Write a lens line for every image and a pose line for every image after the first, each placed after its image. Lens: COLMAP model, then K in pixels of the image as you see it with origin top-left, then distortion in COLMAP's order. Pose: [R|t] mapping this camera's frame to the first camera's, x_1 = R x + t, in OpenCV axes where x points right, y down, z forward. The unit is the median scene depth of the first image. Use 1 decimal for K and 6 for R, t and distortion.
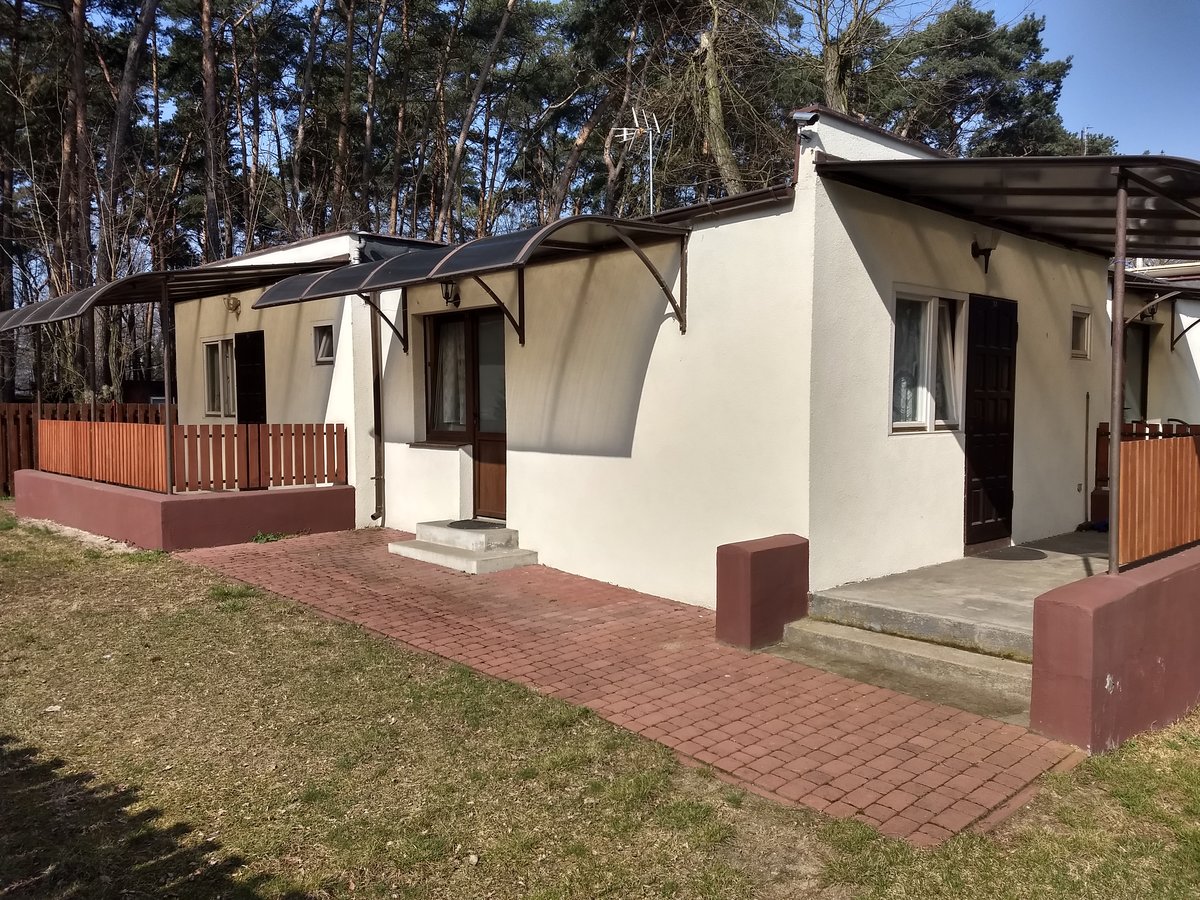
lens RADIAL K [[920.9, 0, 595.7], [0, 920.9, 454.8], [0, 0, 1]] dist [0.097406, -0.101391]
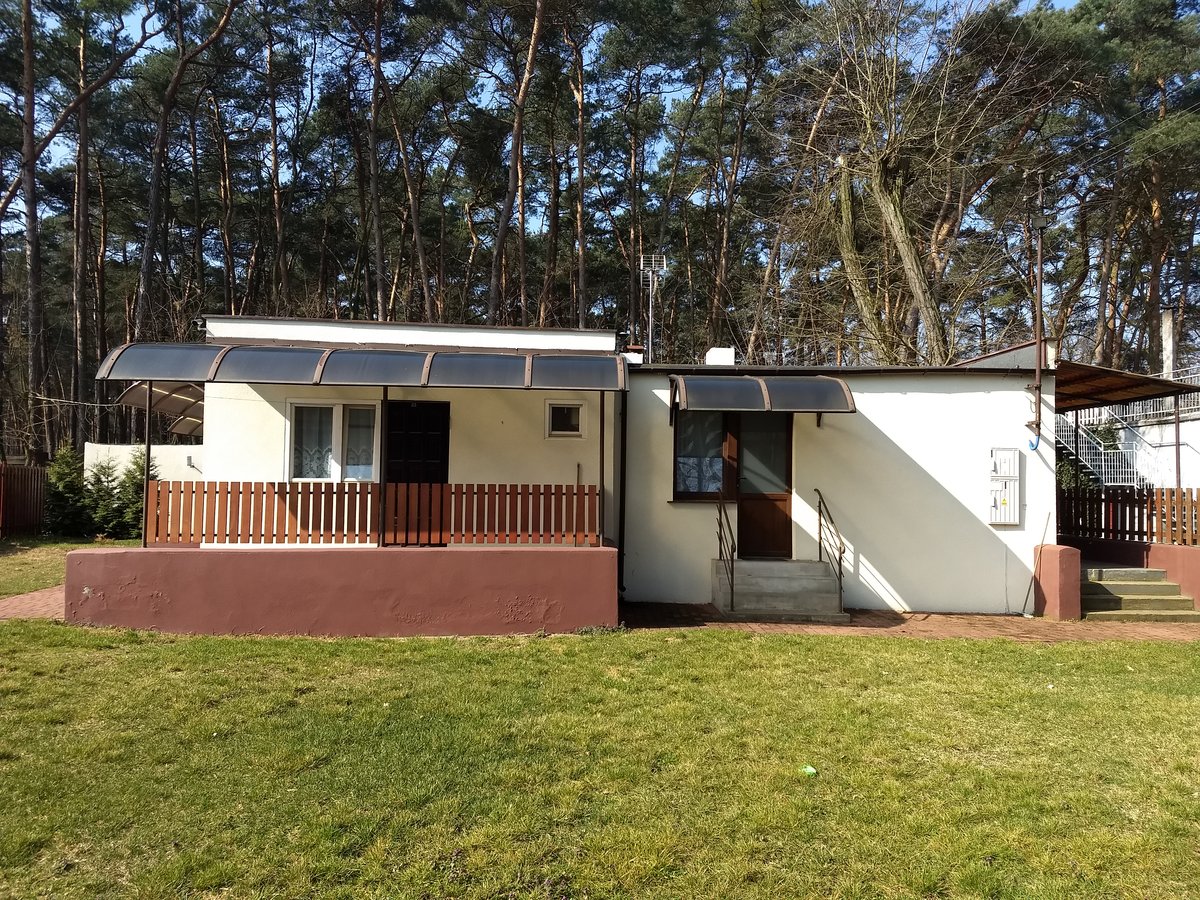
lens RADIAL K [[920.9, 0, 621.5], [0, 920.9, 453.0], [0, 0, 1]] dist [0.097406, -0.101391]
pose [[0.773396, -0.020912, -0.633578, 1.067329], [-0.046679, 0.994864, -0.089818, 0.025156], [0.632202, 0.099040, 0.768448, 0.031998]]
